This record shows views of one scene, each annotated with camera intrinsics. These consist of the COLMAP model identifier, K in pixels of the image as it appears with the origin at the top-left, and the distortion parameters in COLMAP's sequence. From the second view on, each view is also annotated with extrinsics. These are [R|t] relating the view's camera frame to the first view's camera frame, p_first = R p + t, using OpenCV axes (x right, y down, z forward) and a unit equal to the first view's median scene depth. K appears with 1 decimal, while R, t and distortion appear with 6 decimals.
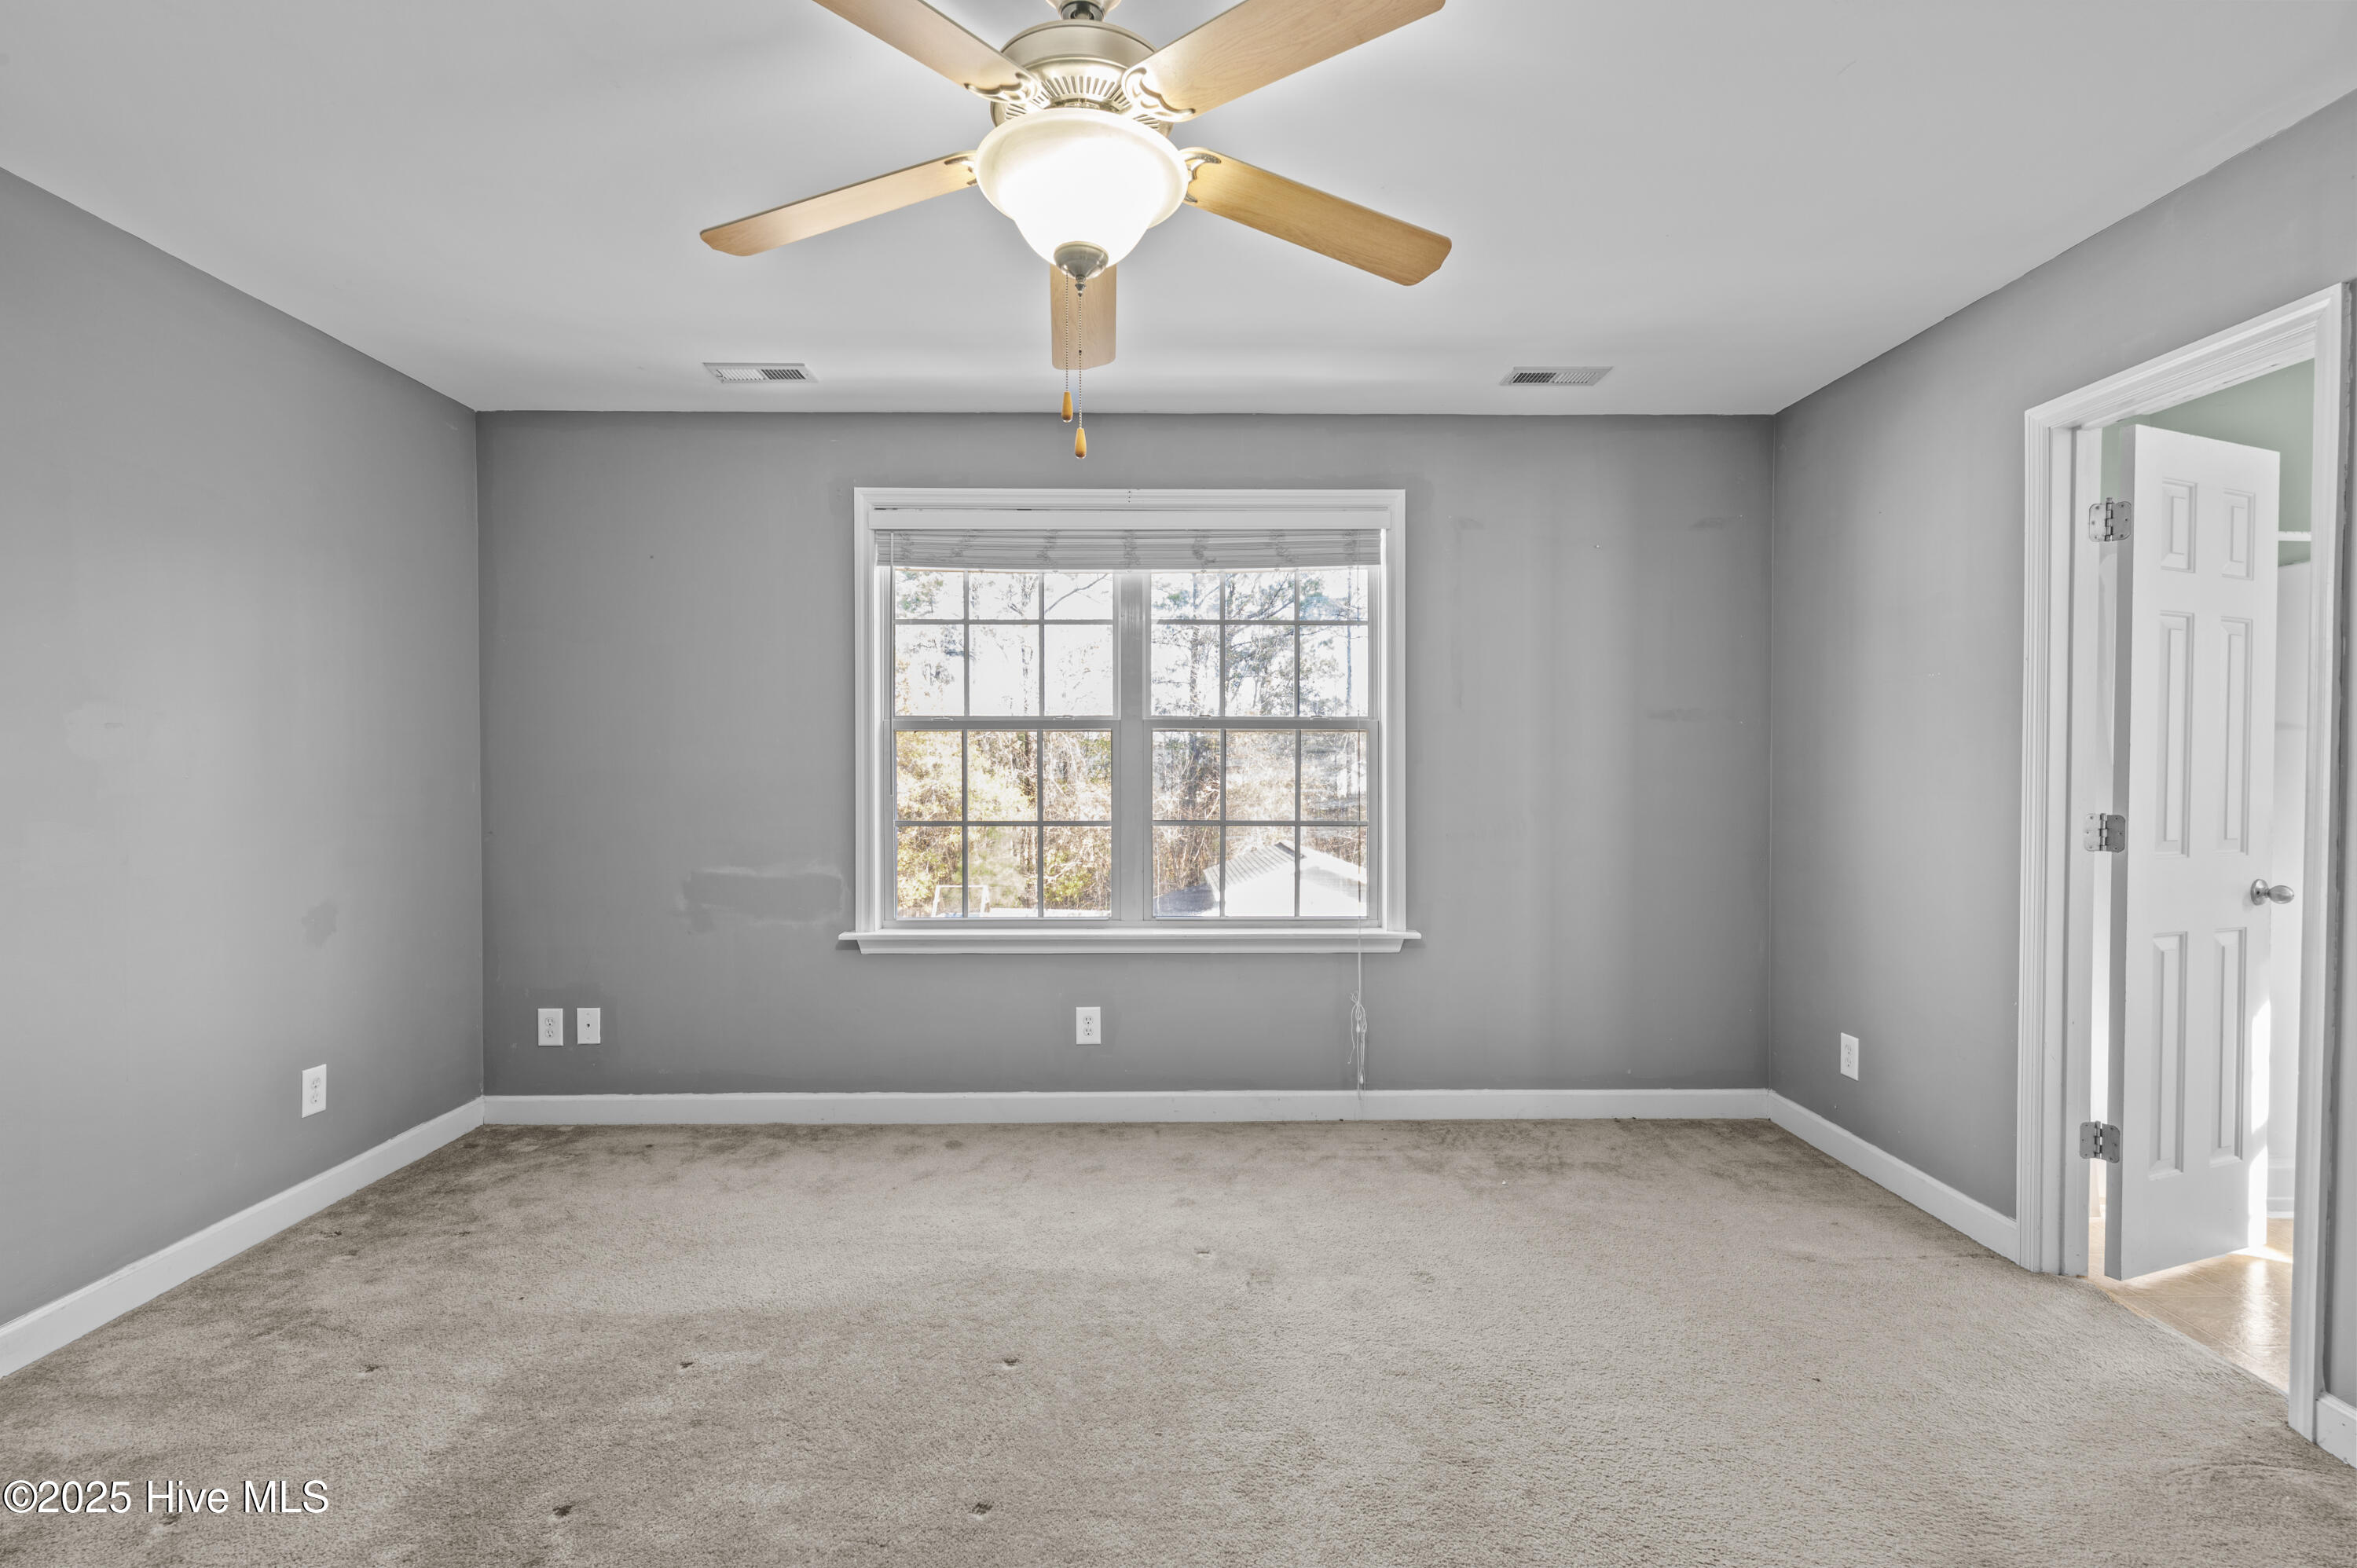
lens RADIAL K [[1124.4, 0, 1178.5], [0, 1124.4, 784.0], [0, 0, 1]] dist [-0.005048, 0.004683]
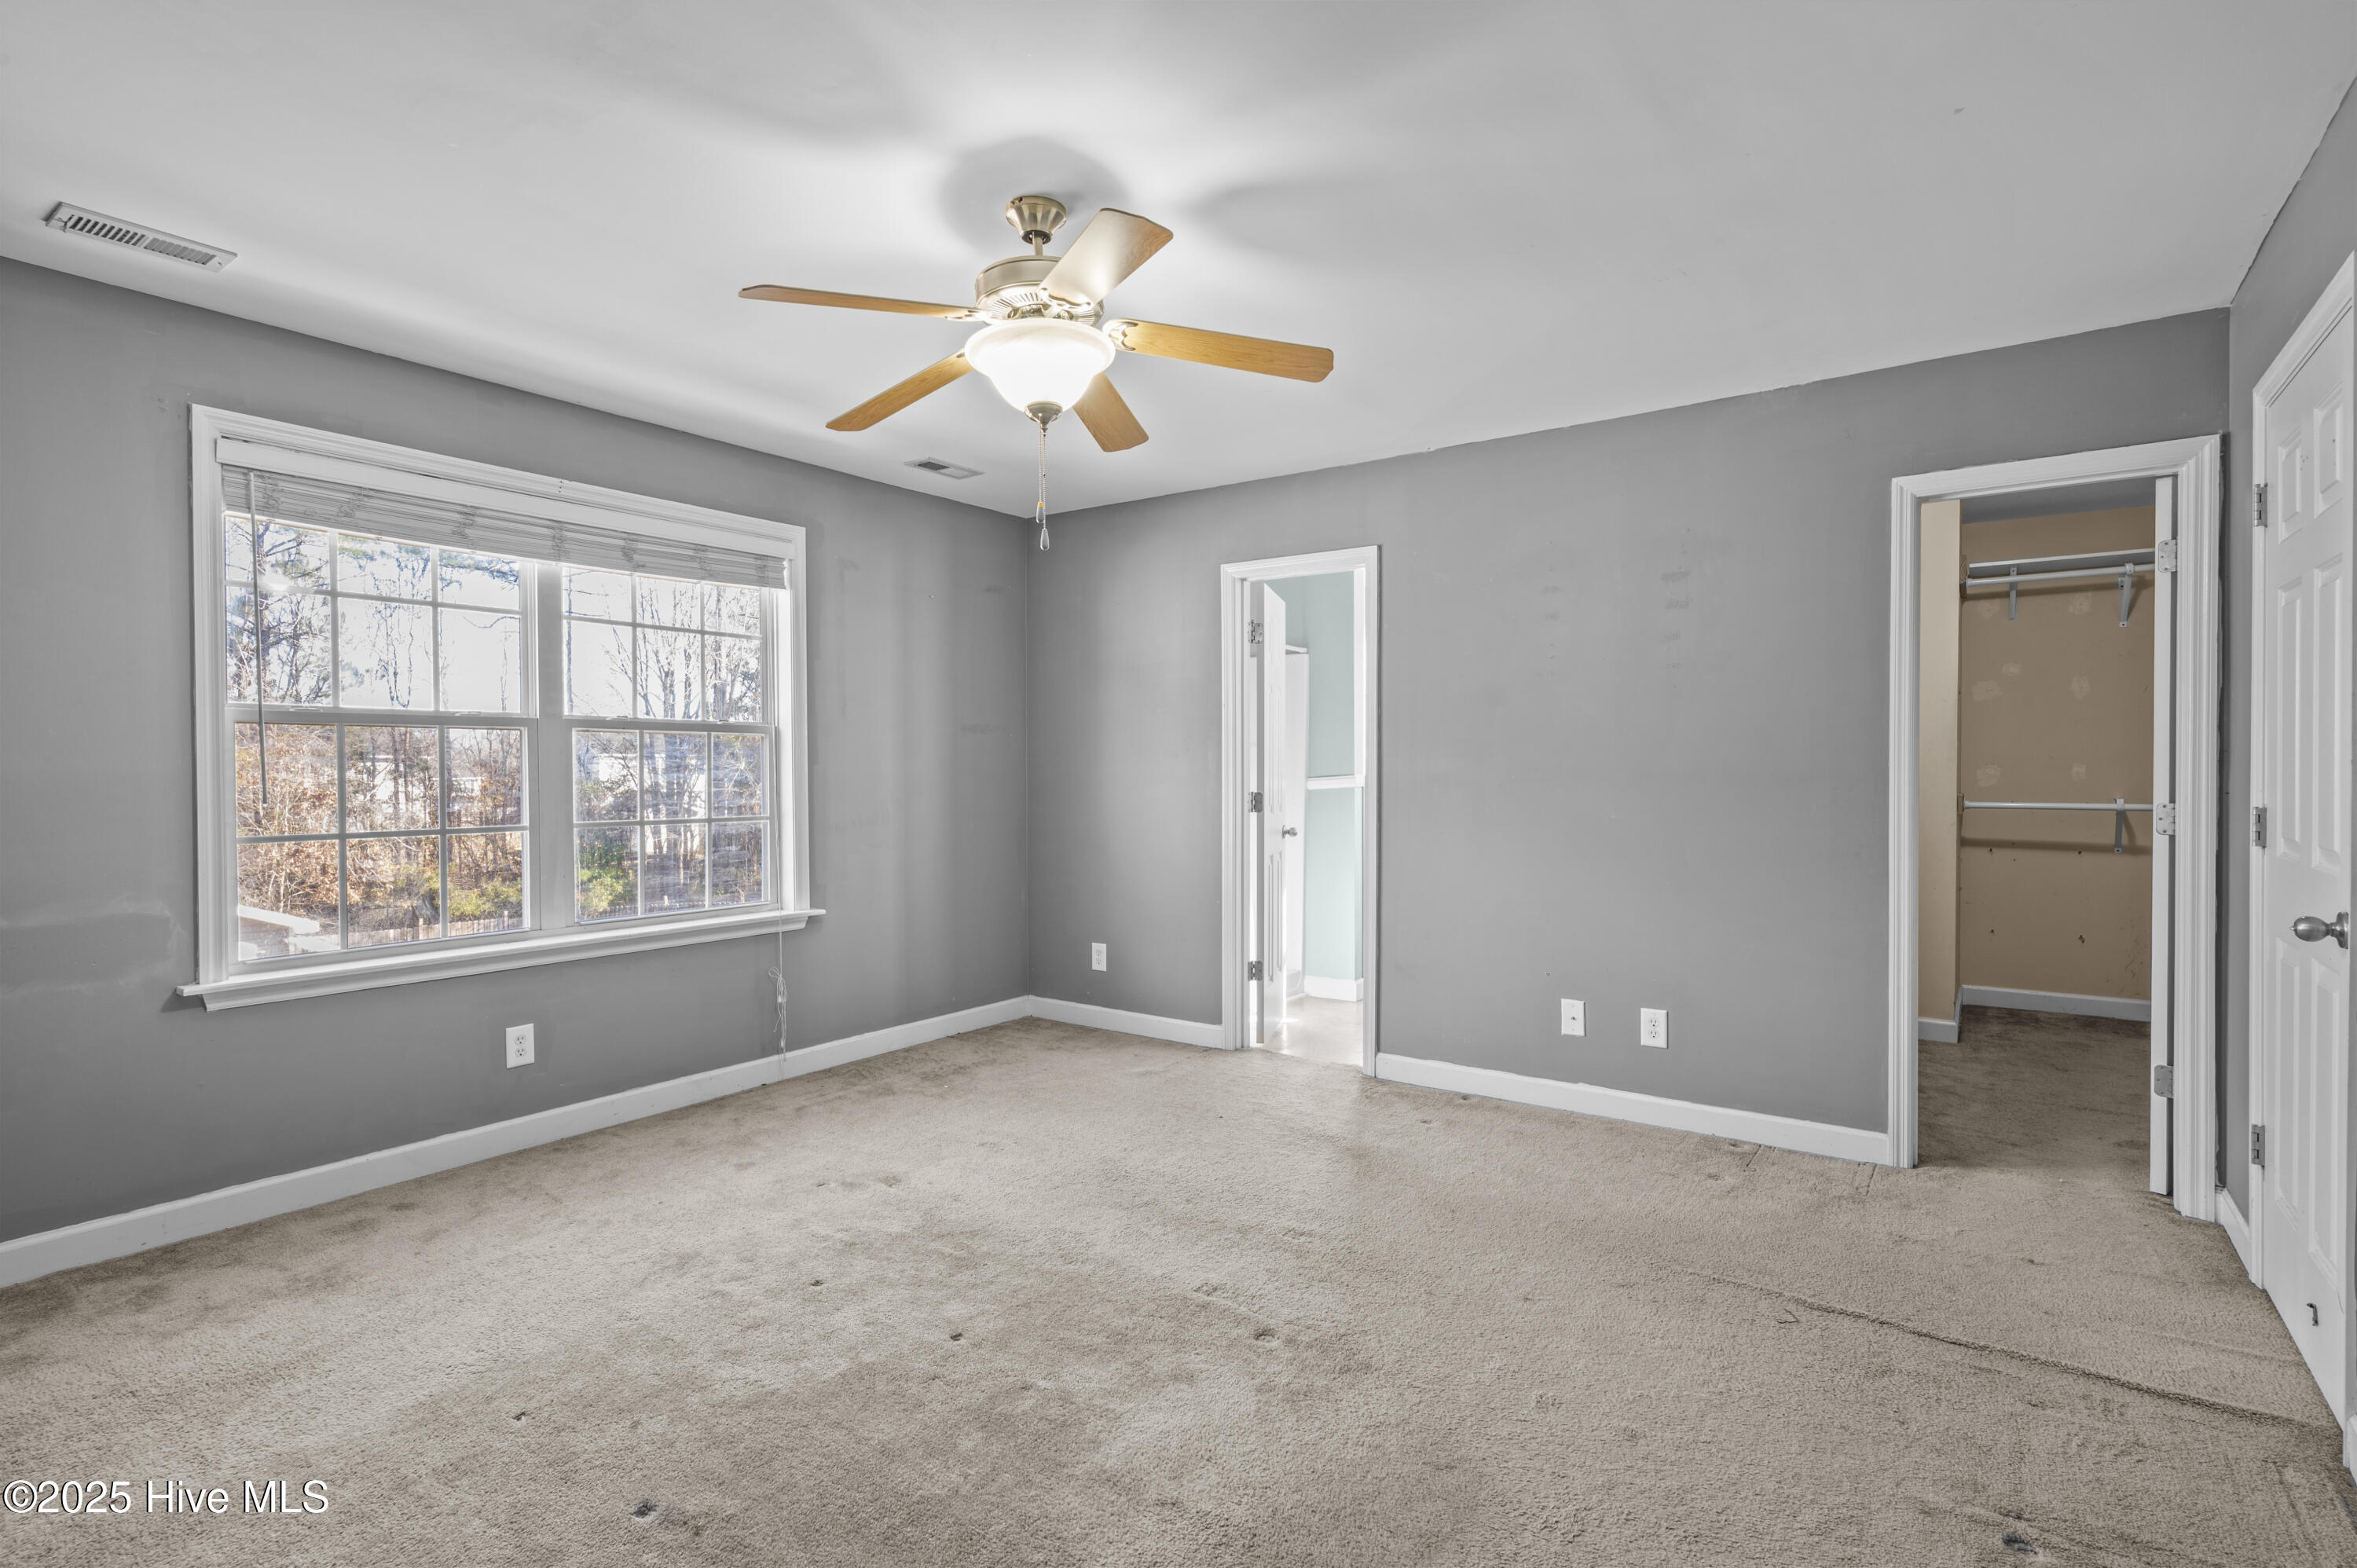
lens RADIAL K [[1124.4, 0, 1178.5], [0, 1124.4, 784.0], [0, 0, 1]] dist [-0.005048, 0.004683]
pose [[0.591448, -0.013564, 0.806229, -0.537250], [0.014469, 0.999876, 0.006208, 0.000149], [-0.806213, 0.007993, 0.591571, 0.009036]]
